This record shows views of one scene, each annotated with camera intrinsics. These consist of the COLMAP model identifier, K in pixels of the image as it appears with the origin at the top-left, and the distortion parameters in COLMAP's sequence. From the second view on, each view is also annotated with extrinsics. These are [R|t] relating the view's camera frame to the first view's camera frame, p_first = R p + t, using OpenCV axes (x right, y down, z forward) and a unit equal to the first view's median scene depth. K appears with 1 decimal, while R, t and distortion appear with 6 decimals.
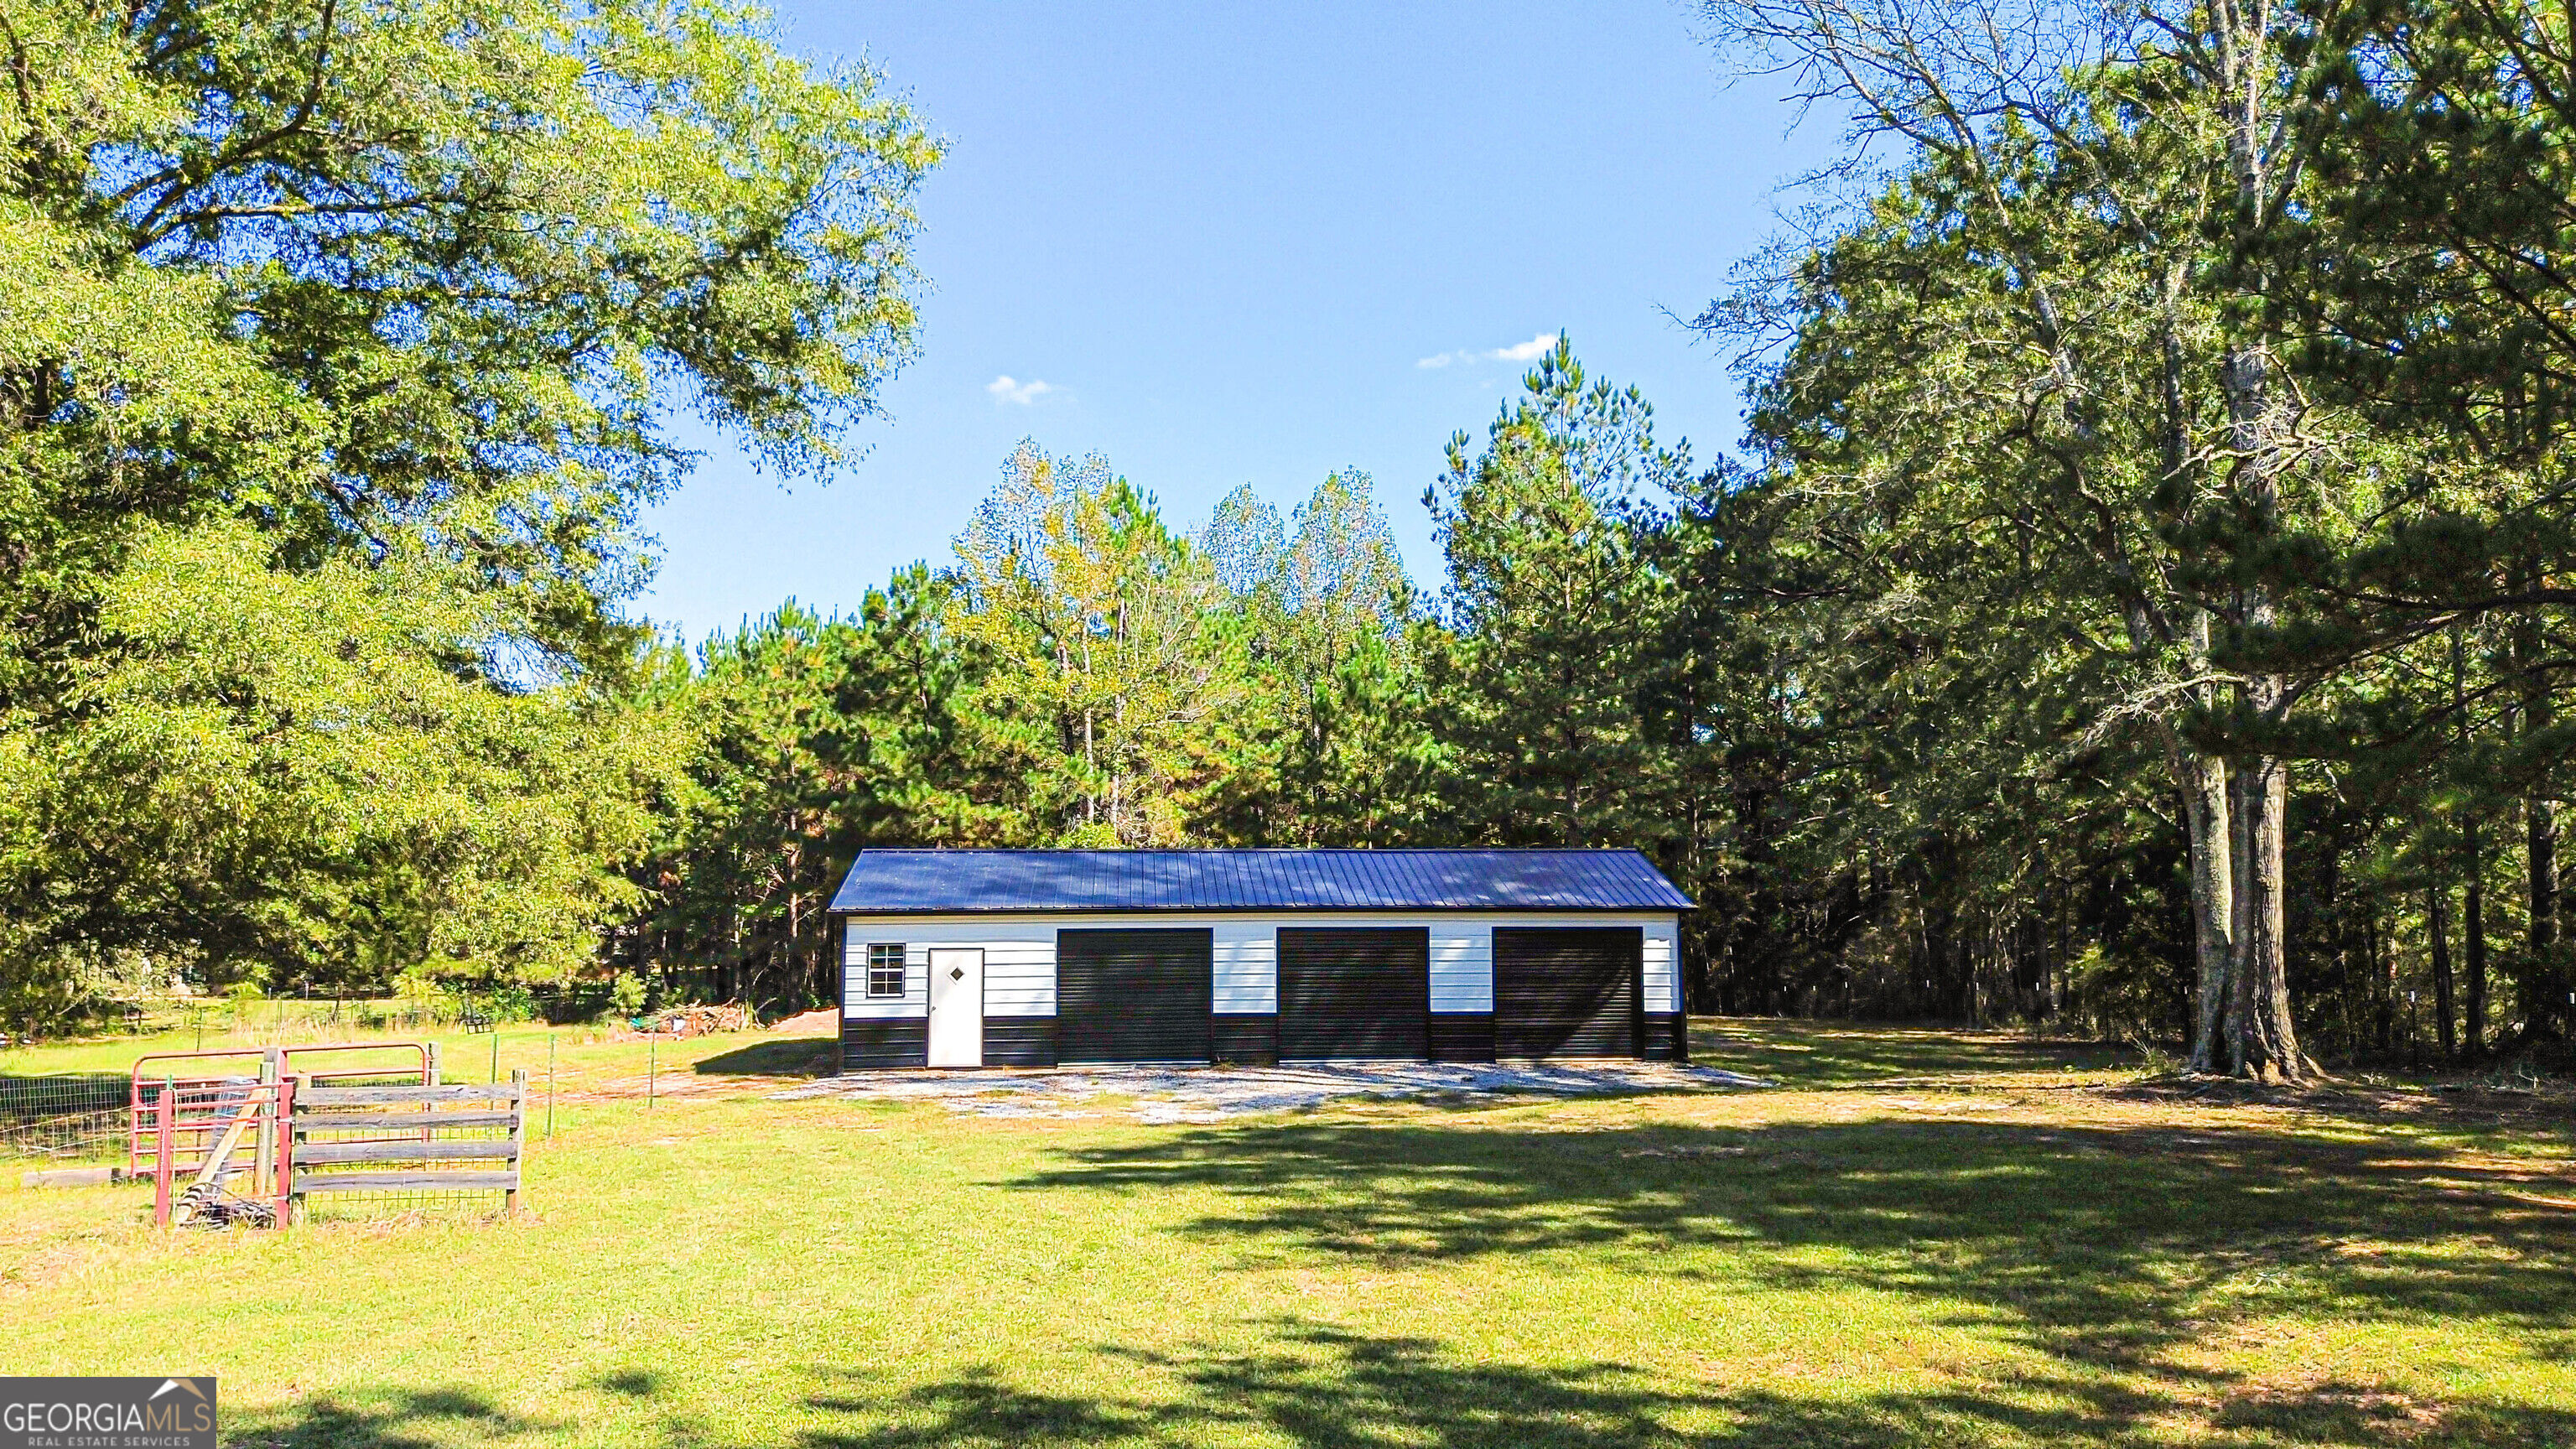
lens RADIAL K [[1837.1, 0, 1294.4], [0, 1837.1, 718.8], [0, 0, 1]] dist [0.055519, -0.054624]
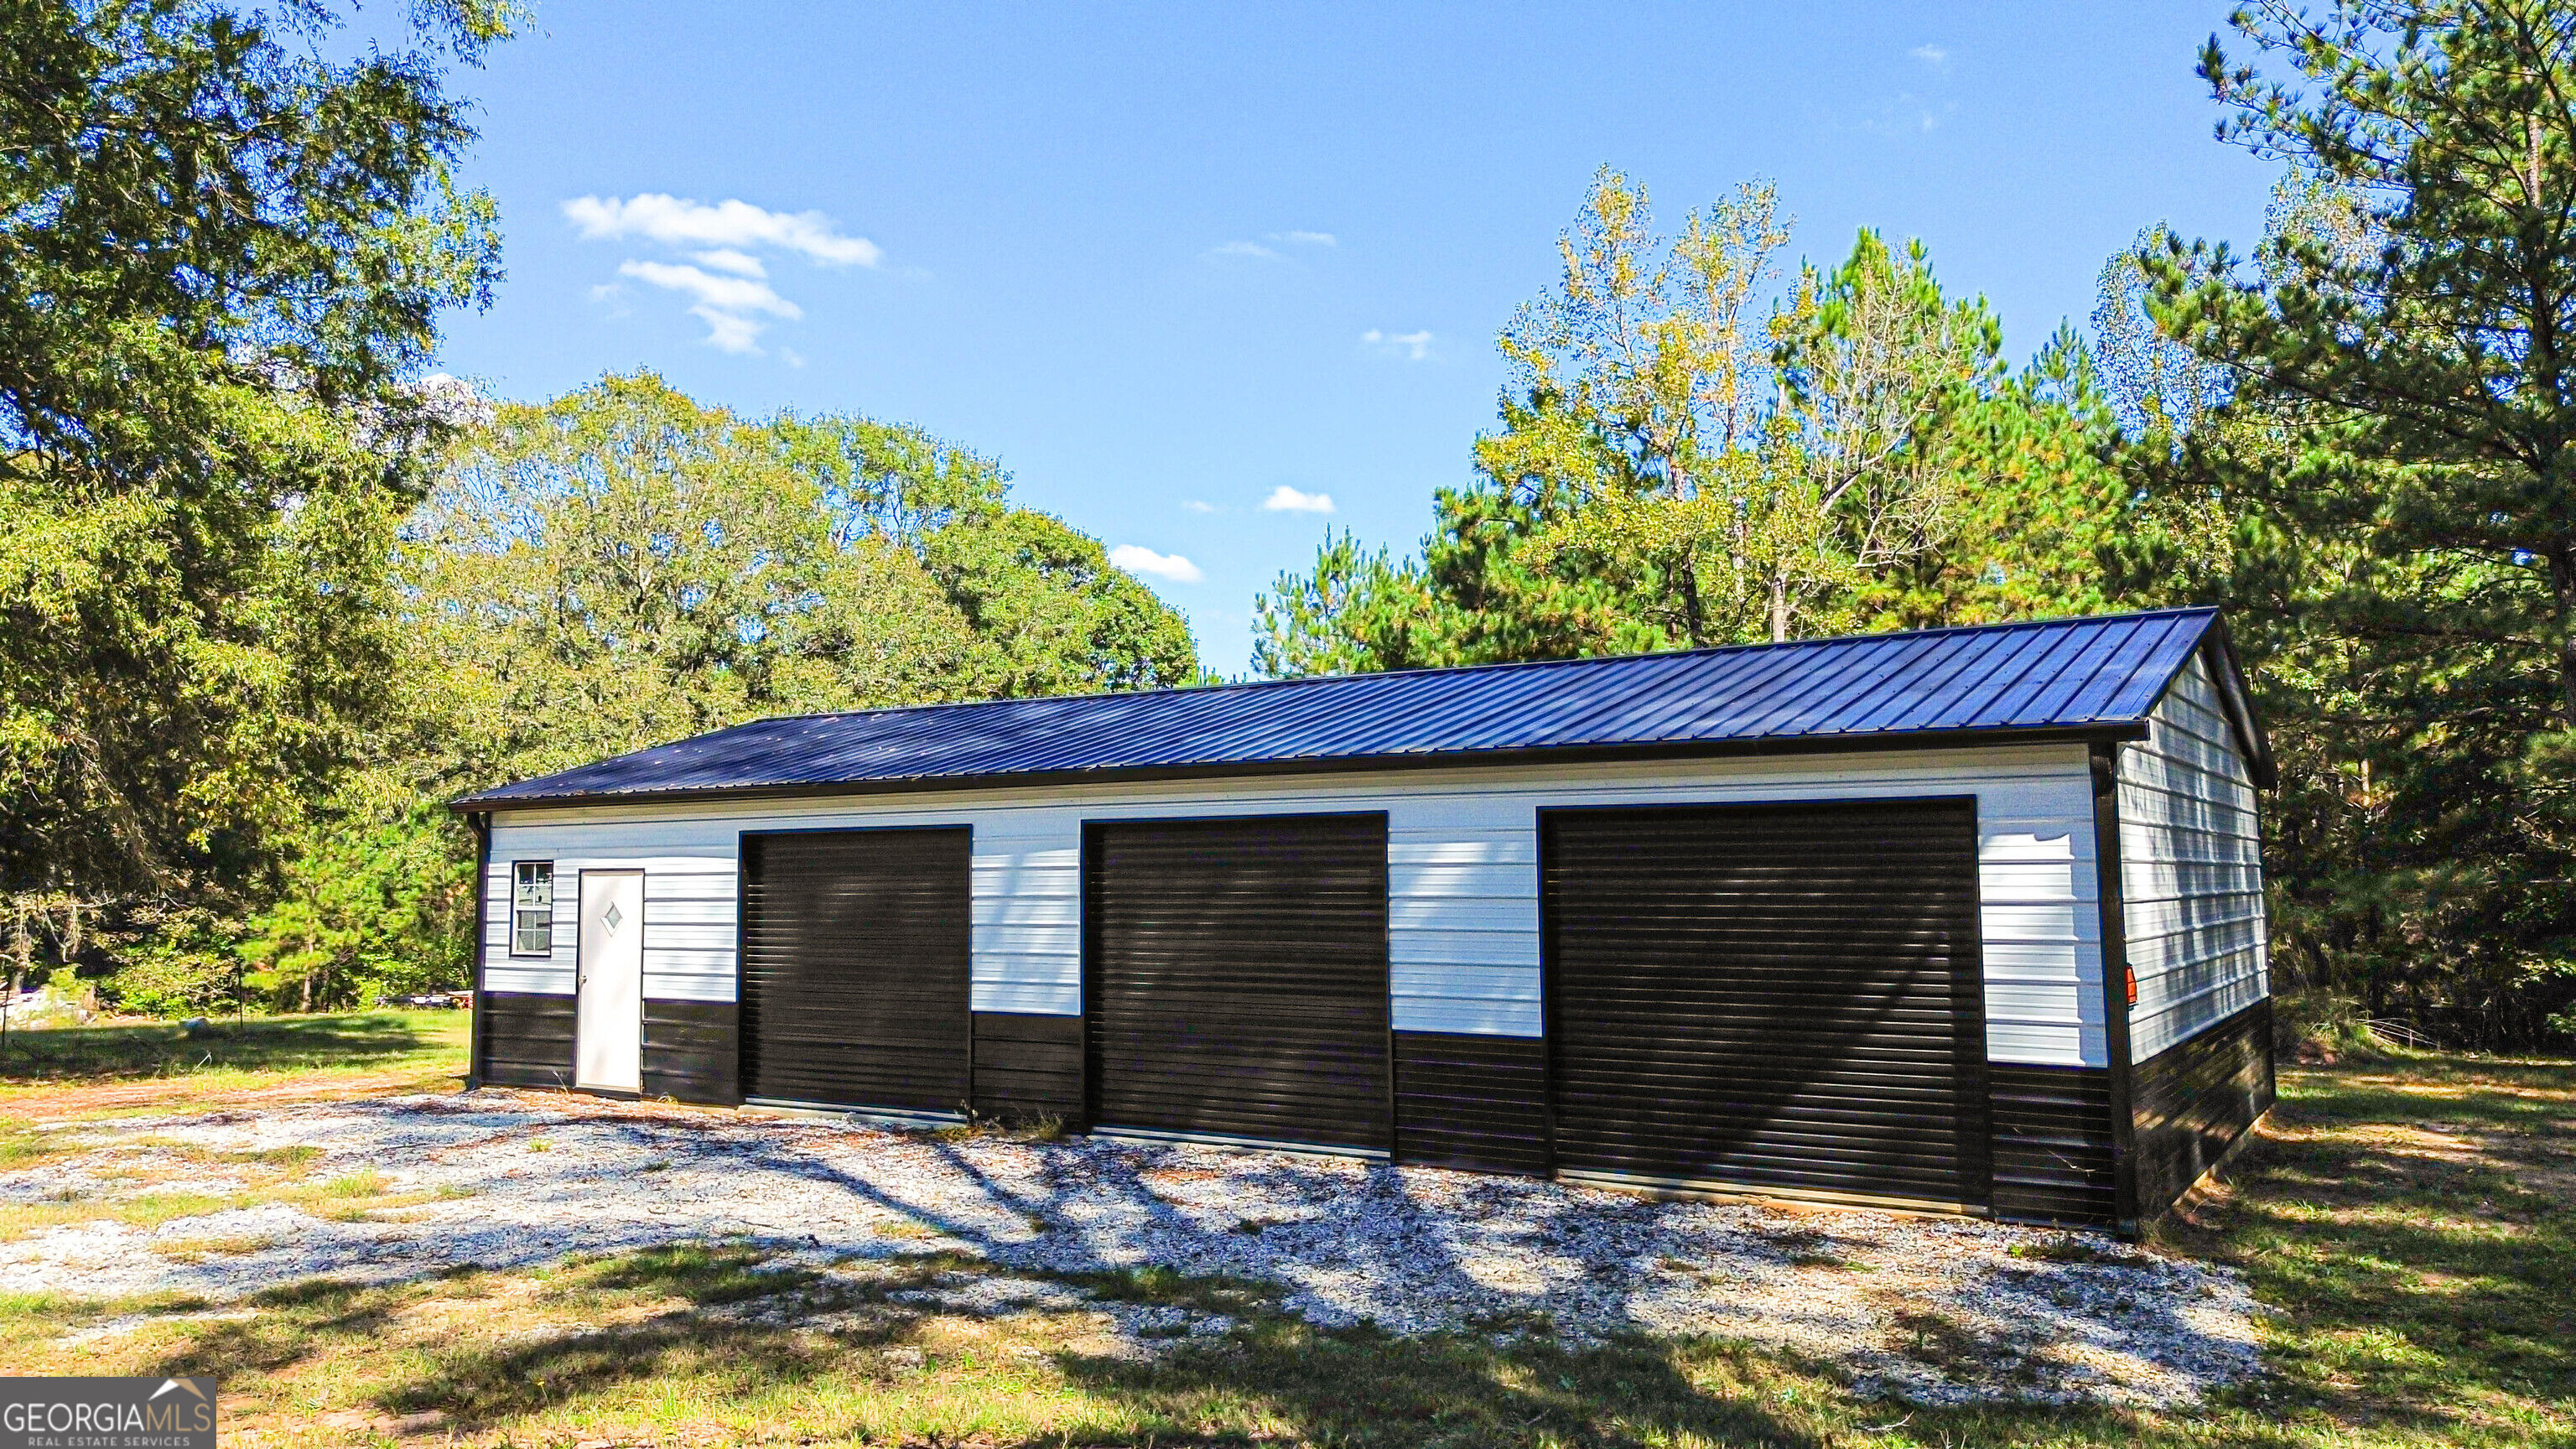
lens RADIAL K [[1837.1, 0, 1284.2], [0, 1837.1, 726.3], [0, 0, 1]] dist [0.055519, -0.054624]
pose [[0.786727, -0.054230, -0.614915, 0.294314], [0.055528, 0.998312, -0.017000, 0.101111], [0.614799, -0.020771, 0.788410, 0.684101]]
